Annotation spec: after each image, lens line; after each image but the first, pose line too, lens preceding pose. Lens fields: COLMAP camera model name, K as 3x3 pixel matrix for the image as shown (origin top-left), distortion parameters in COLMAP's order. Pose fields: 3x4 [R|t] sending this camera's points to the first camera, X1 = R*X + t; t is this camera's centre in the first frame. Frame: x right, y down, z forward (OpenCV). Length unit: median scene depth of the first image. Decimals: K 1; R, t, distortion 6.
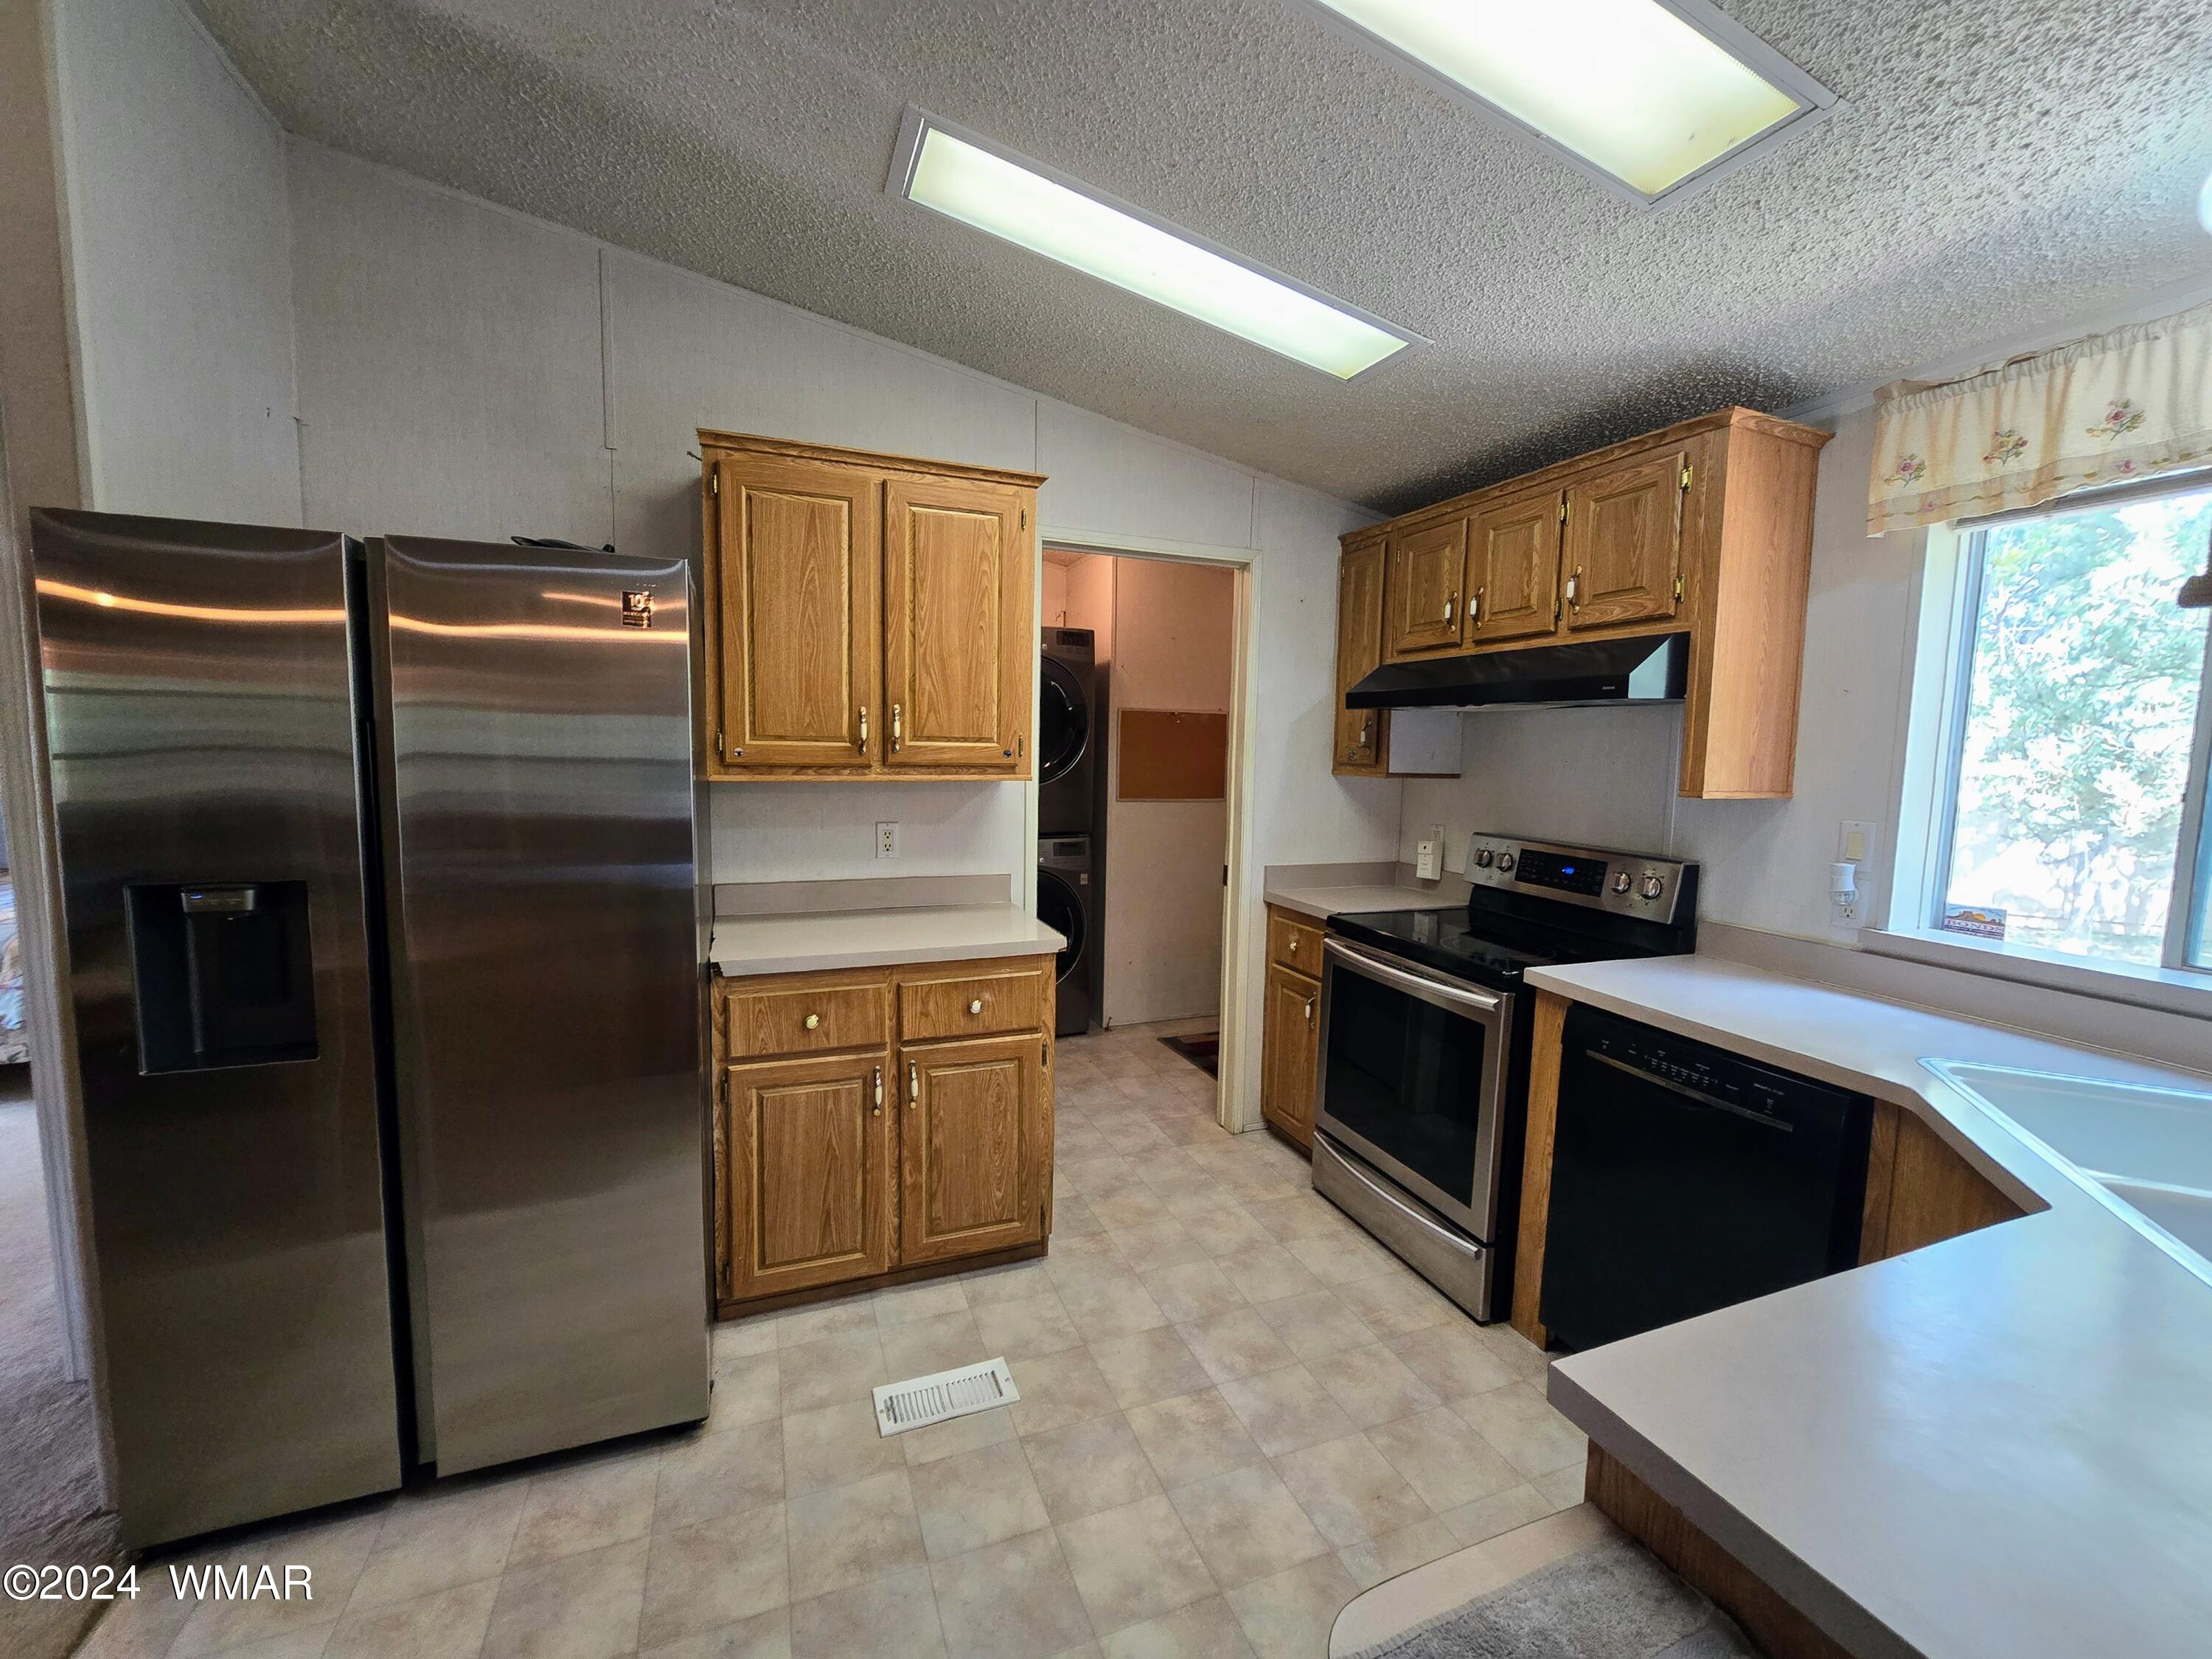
lens RADIAL K [[909.7, 0, 1112.0], [0, 909.7, 828.7], [0, 0, 1]] dist [-0.001331, -0.000136]
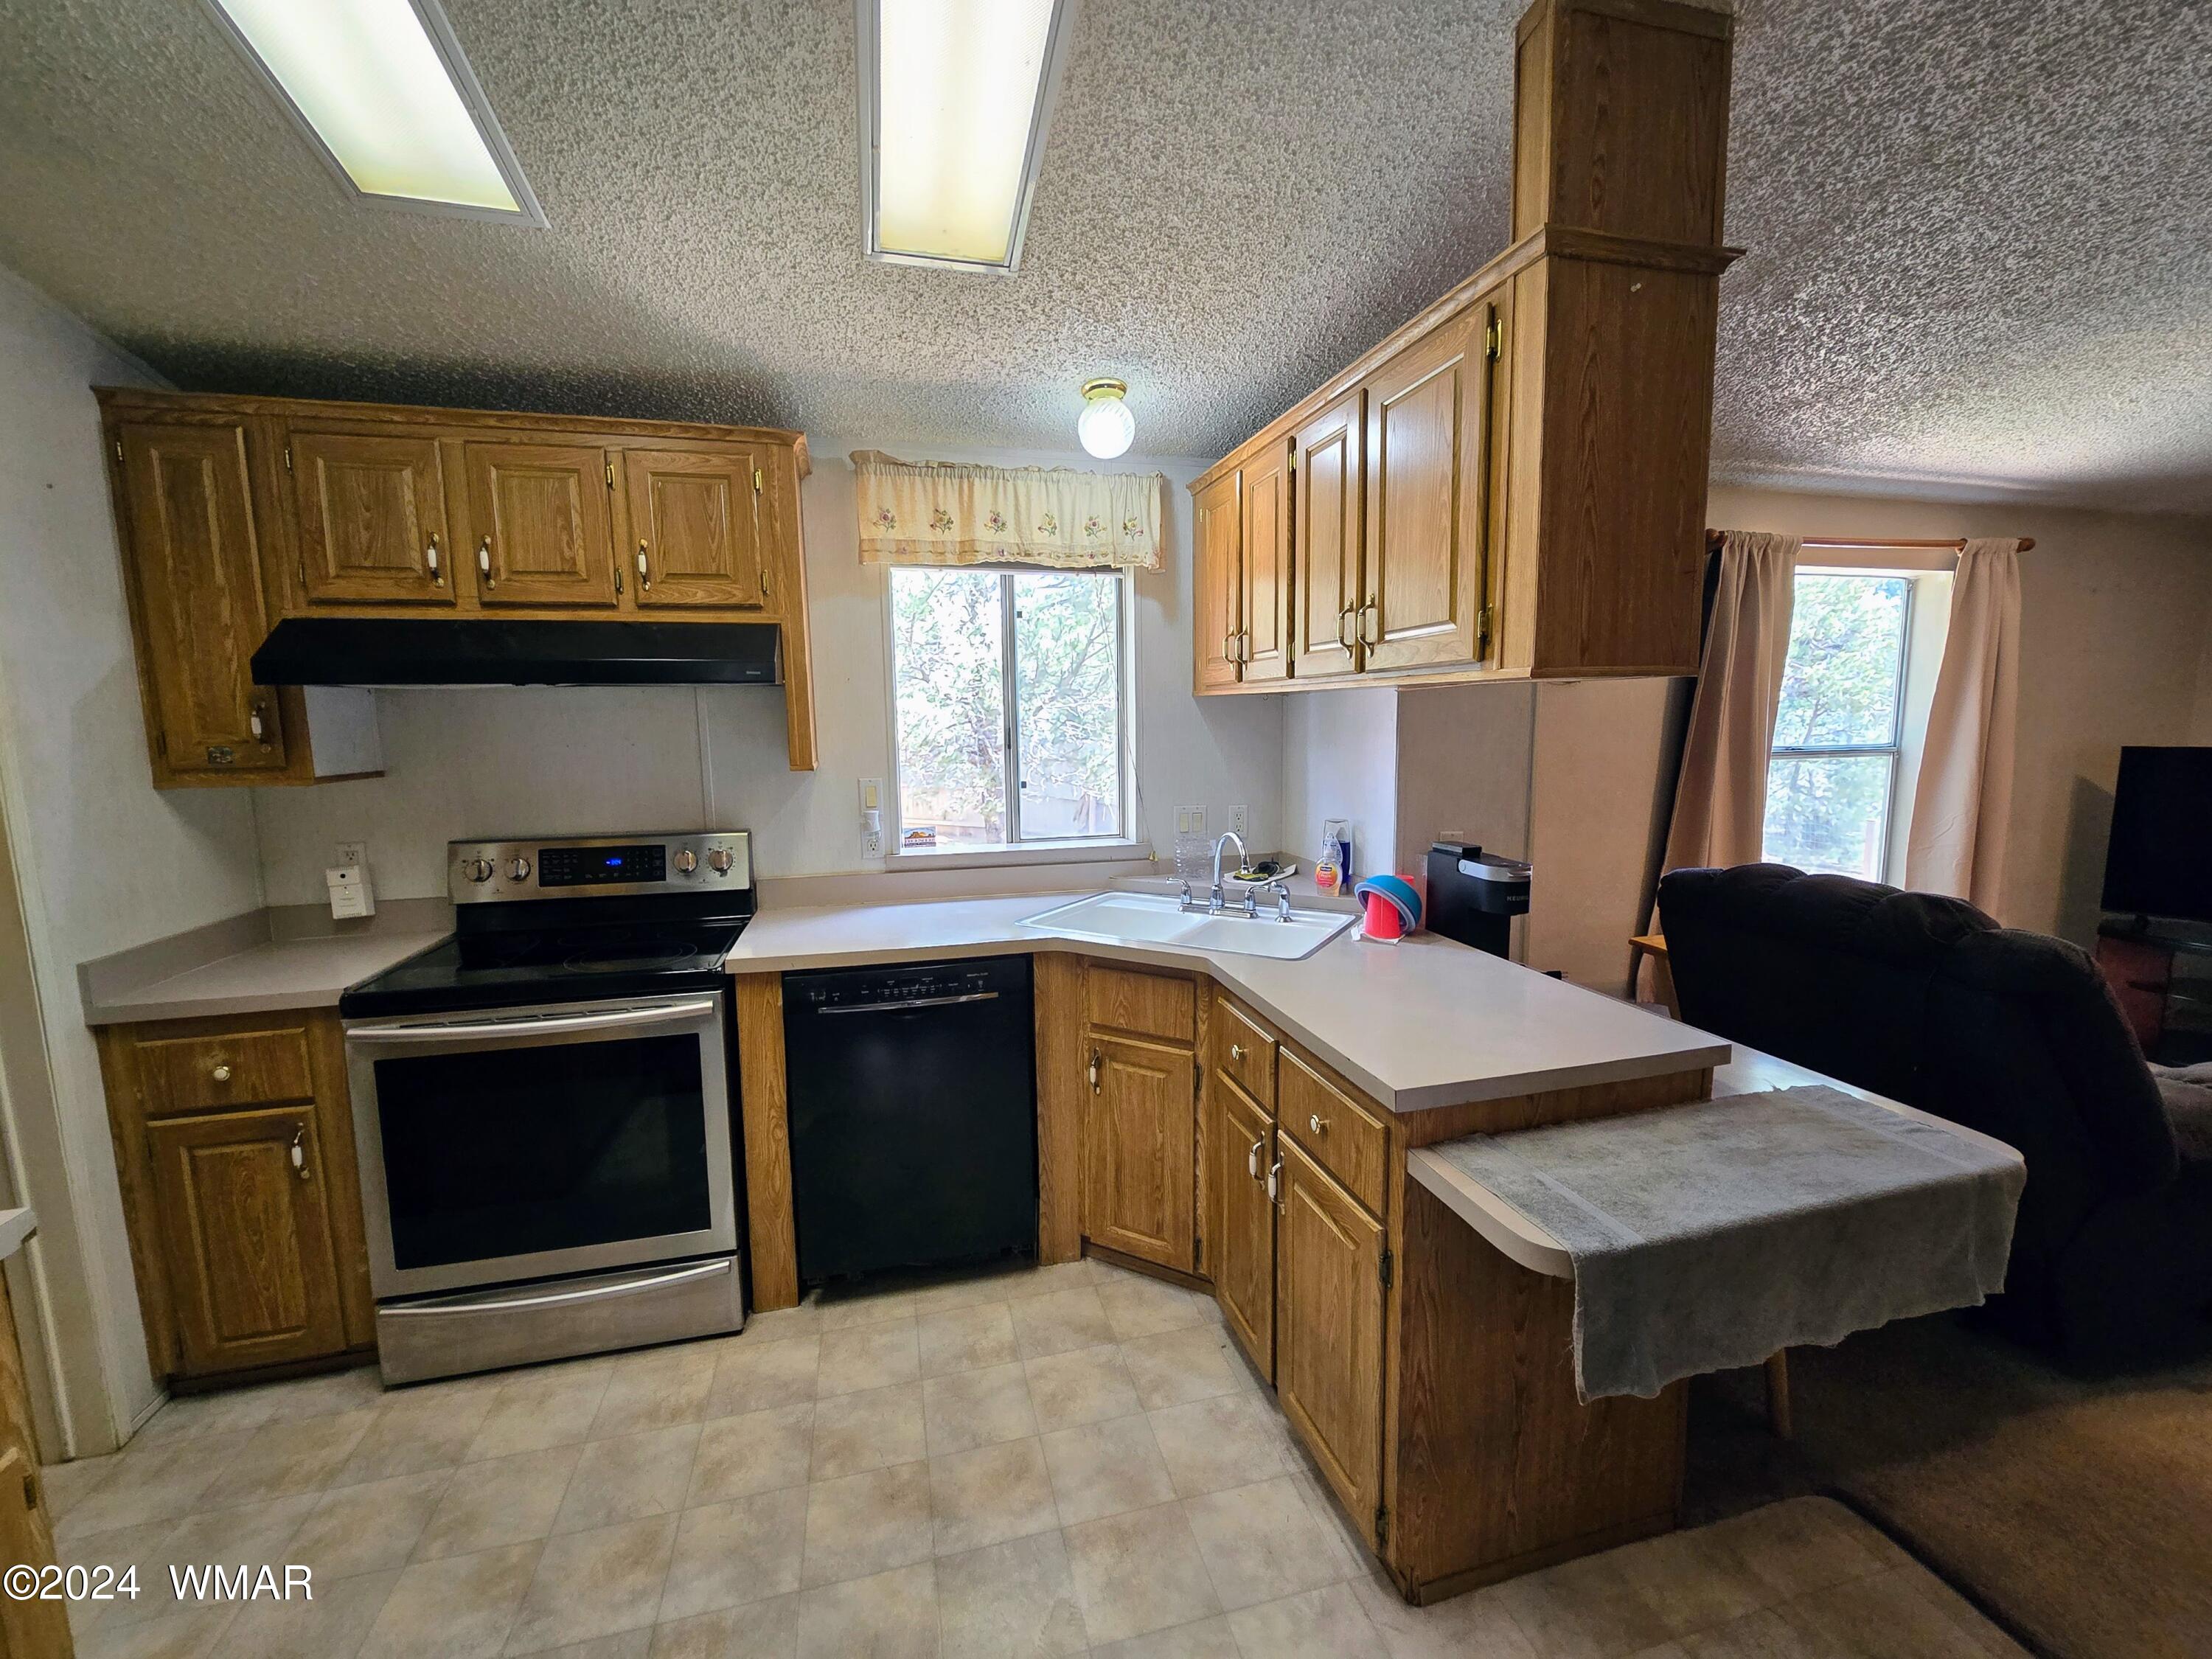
lens RADIAL K [[909.7, 0, 1112.0], [0, 909.7, 828.7], [0, 0, 1]] dist [-0.001331, -0.000136]
pose [[0.122571, -0.144829, 0.981836, -0.408995], [0.108926, 0.985282, 0.131739, -0.064236], [-0.986464, 0.090800, 0.136542, 0.422604]]
